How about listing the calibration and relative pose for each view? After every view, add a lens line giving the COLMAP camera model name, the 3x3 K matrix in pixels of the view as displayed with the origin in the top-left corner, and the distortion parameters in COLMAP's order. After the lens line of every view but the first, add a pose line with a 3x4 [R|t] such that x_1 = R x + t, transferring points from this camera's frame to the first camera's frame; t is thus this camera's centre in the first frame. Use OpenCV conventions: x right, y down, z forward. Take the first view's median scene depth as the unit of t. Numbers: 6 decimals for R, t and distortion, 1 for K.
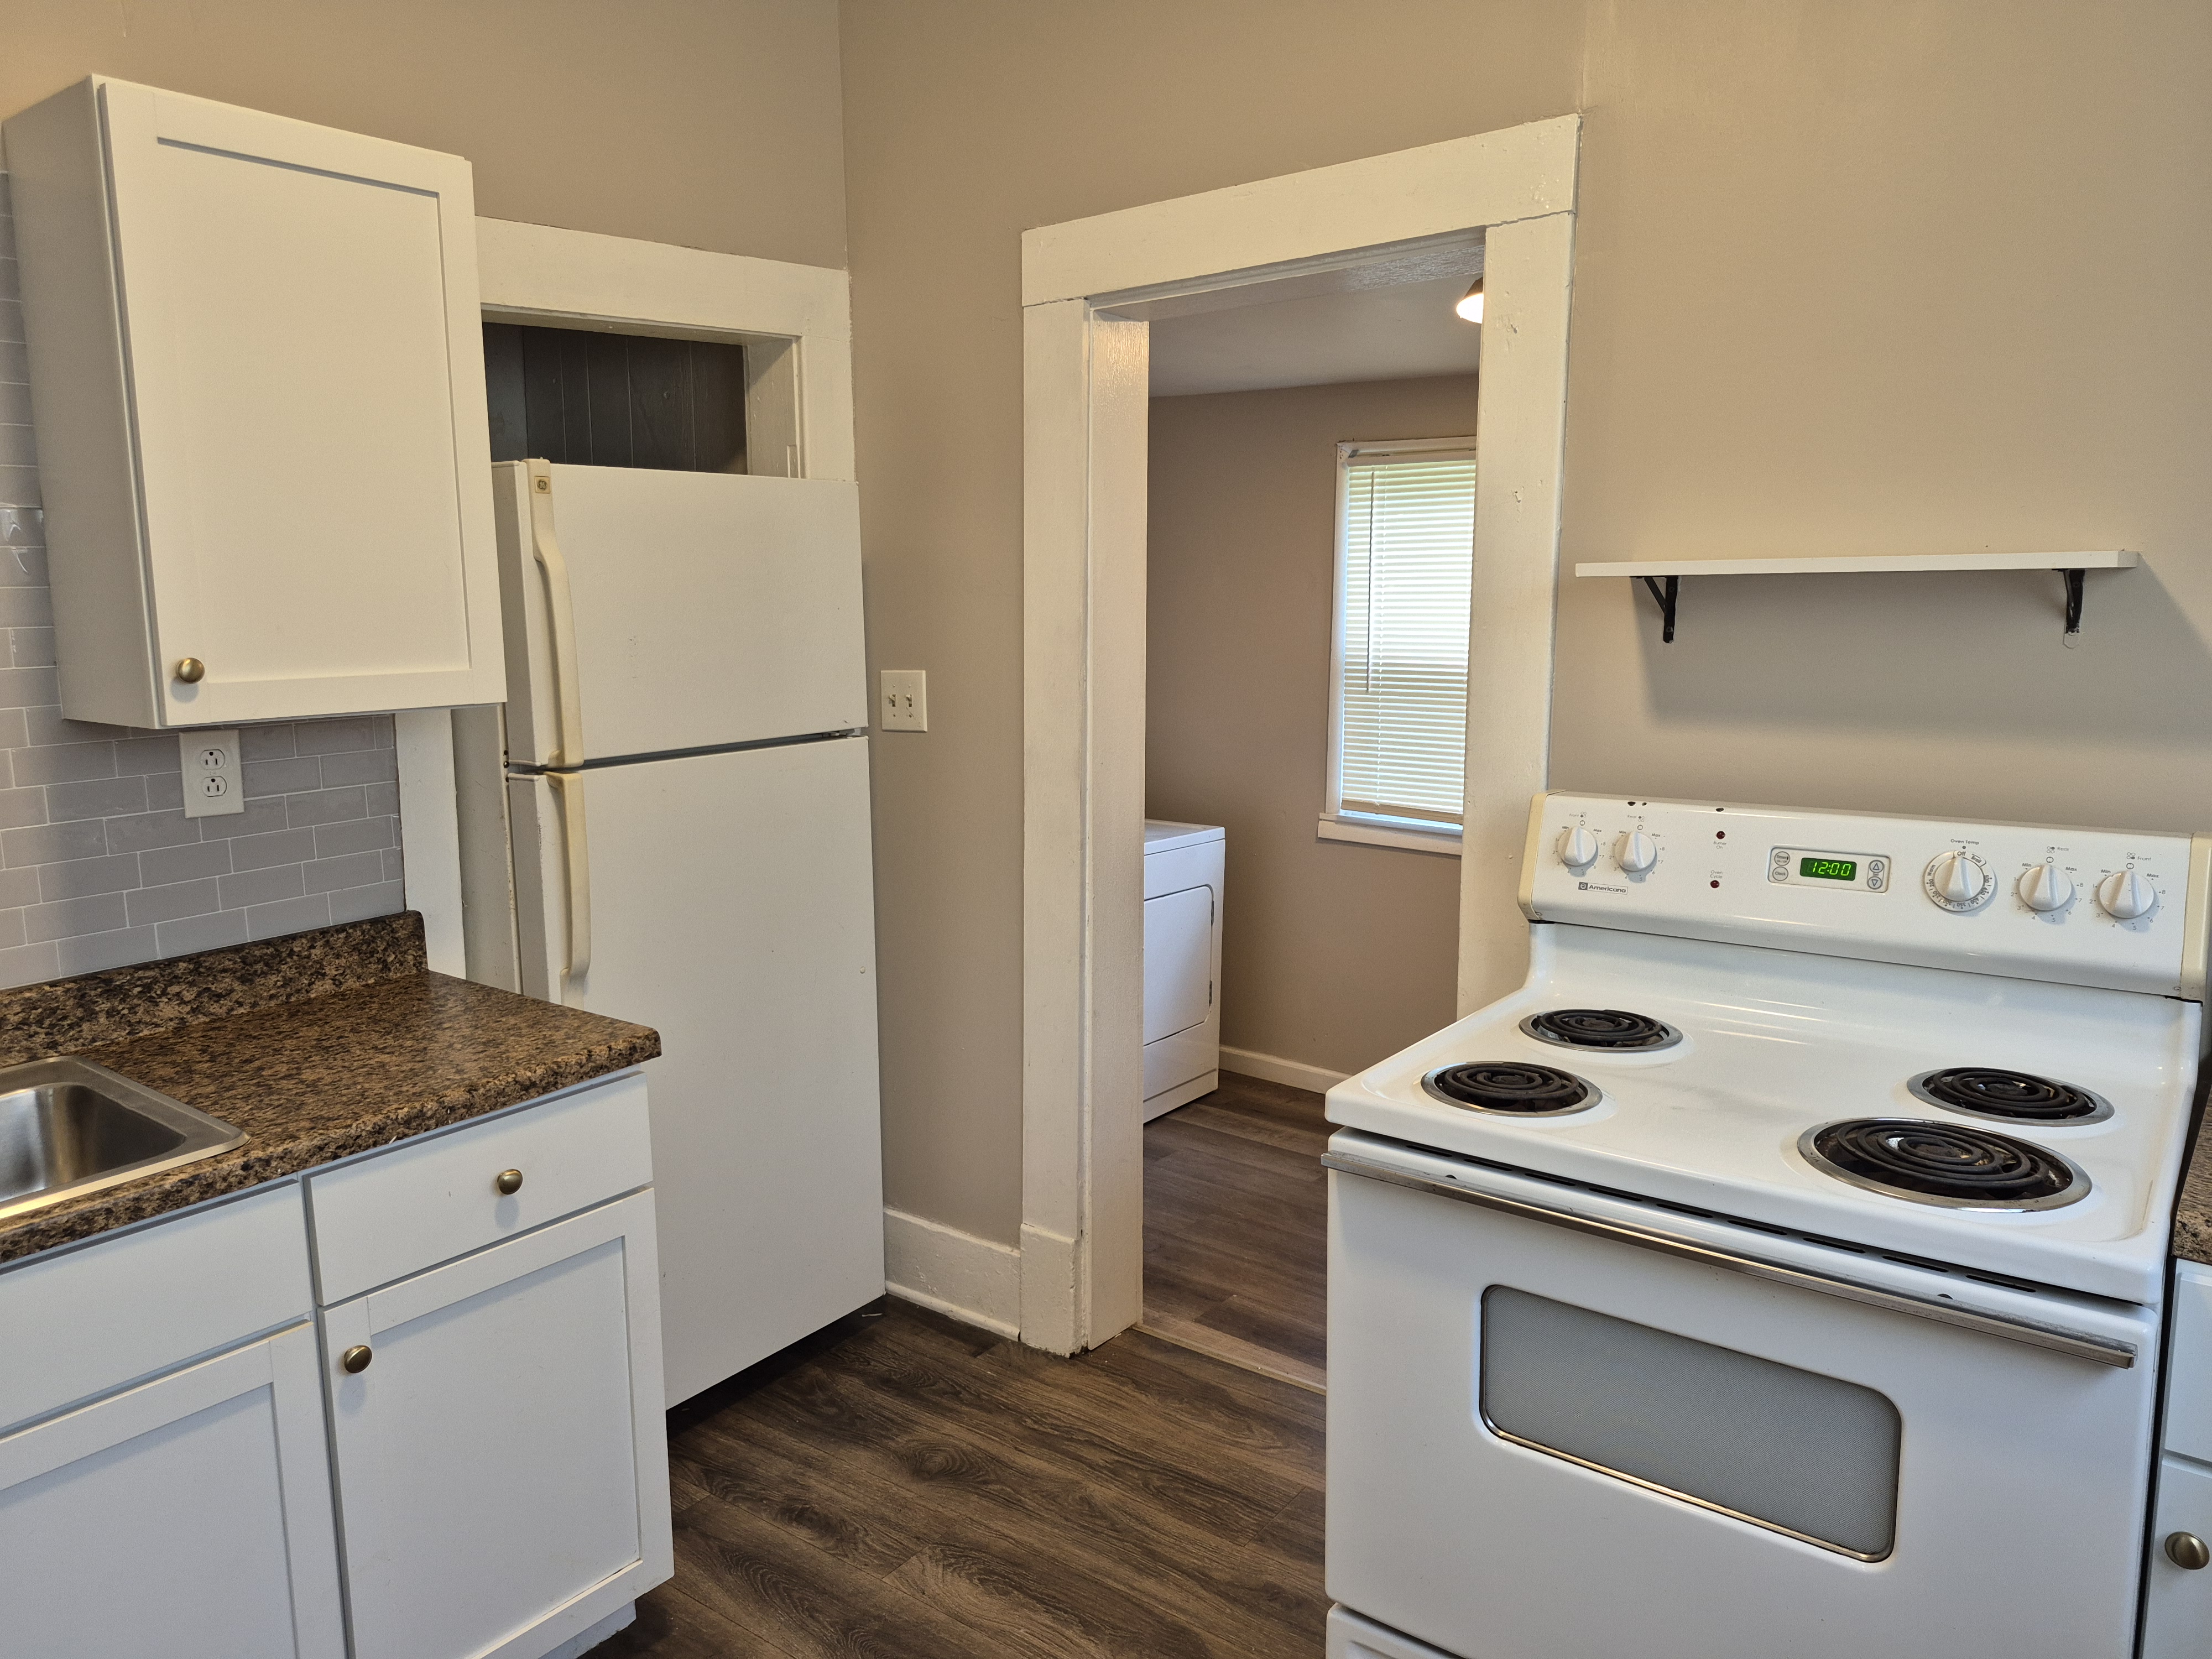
lens RADIAL K [[1508.8, 0, 1112.3], [0, 1508.8, 803.0], [0, 0, 1]] dist [0.058850, -0.058522]
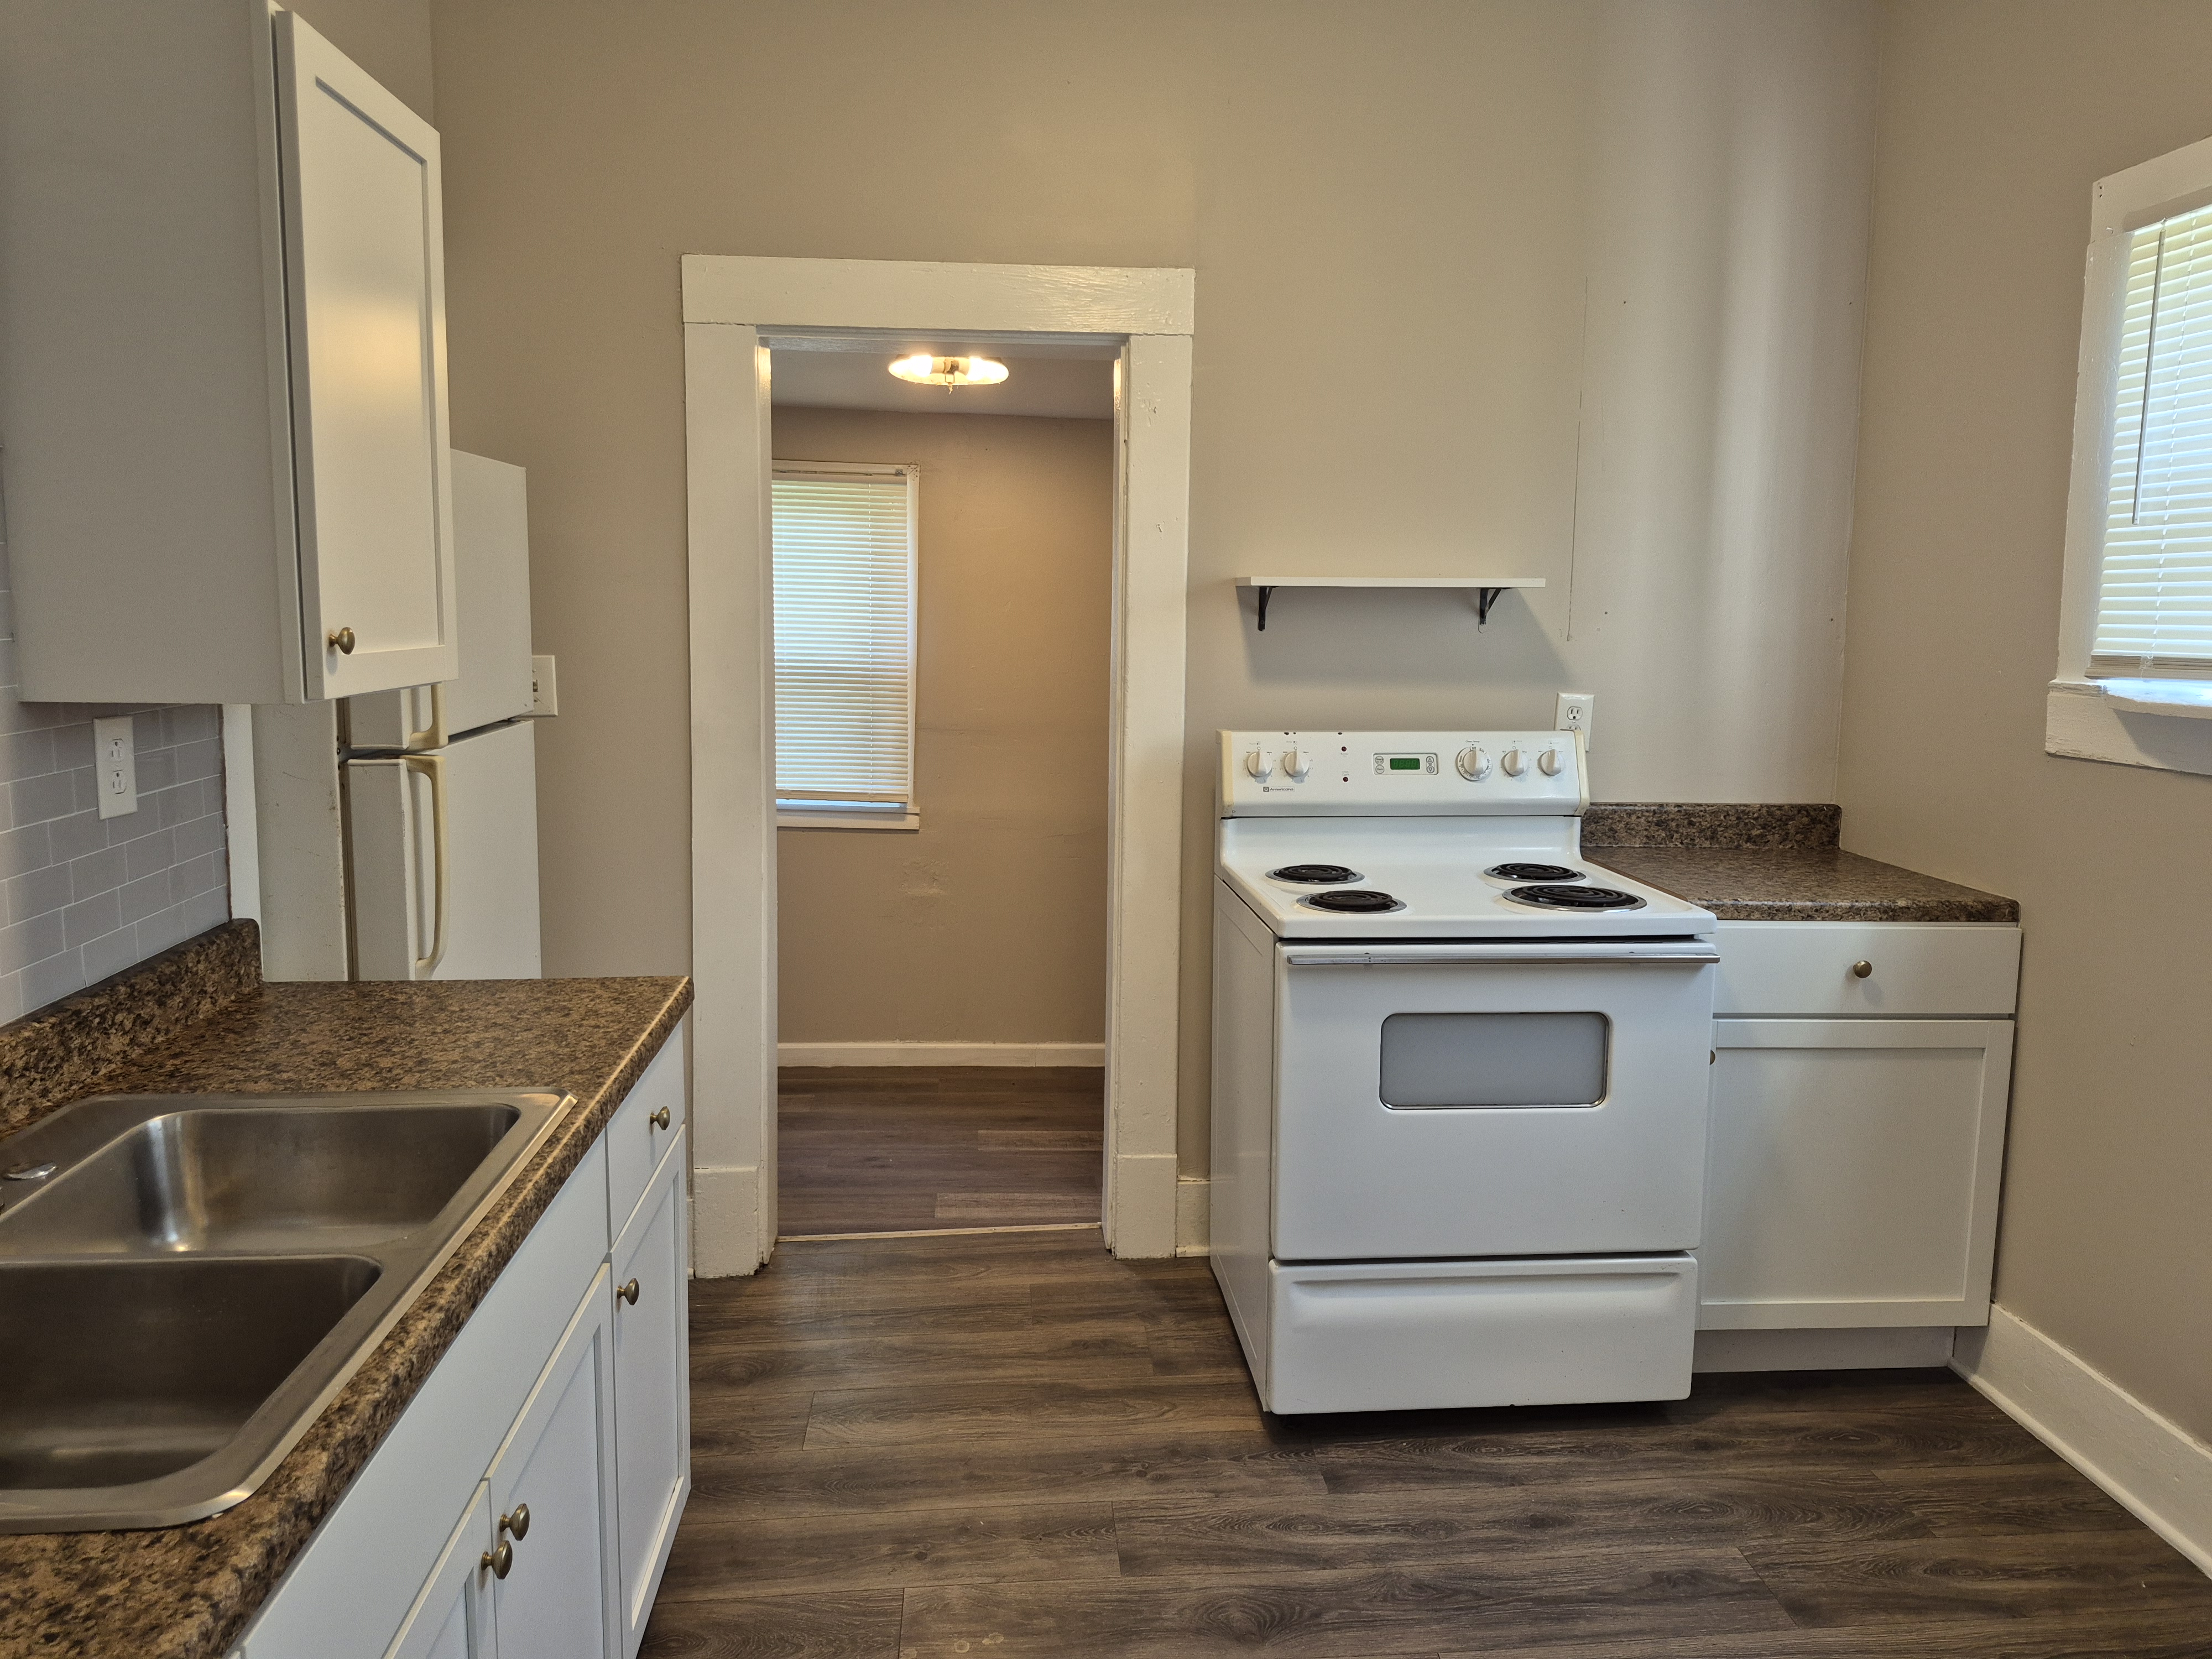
lens RADIAL K [[1493.9, 0, 1110.7], [0, 1493.9, 792.7], [0, 0, 1]] dist [0.107727, -0.122178]
pose [[0.742869, -0.064094, 0.666362, -0.776151], [0.072011, 0.997281, 0.015644, 0.022920], [-0.665553, 0.036364, 0.745464, -0.013429]]
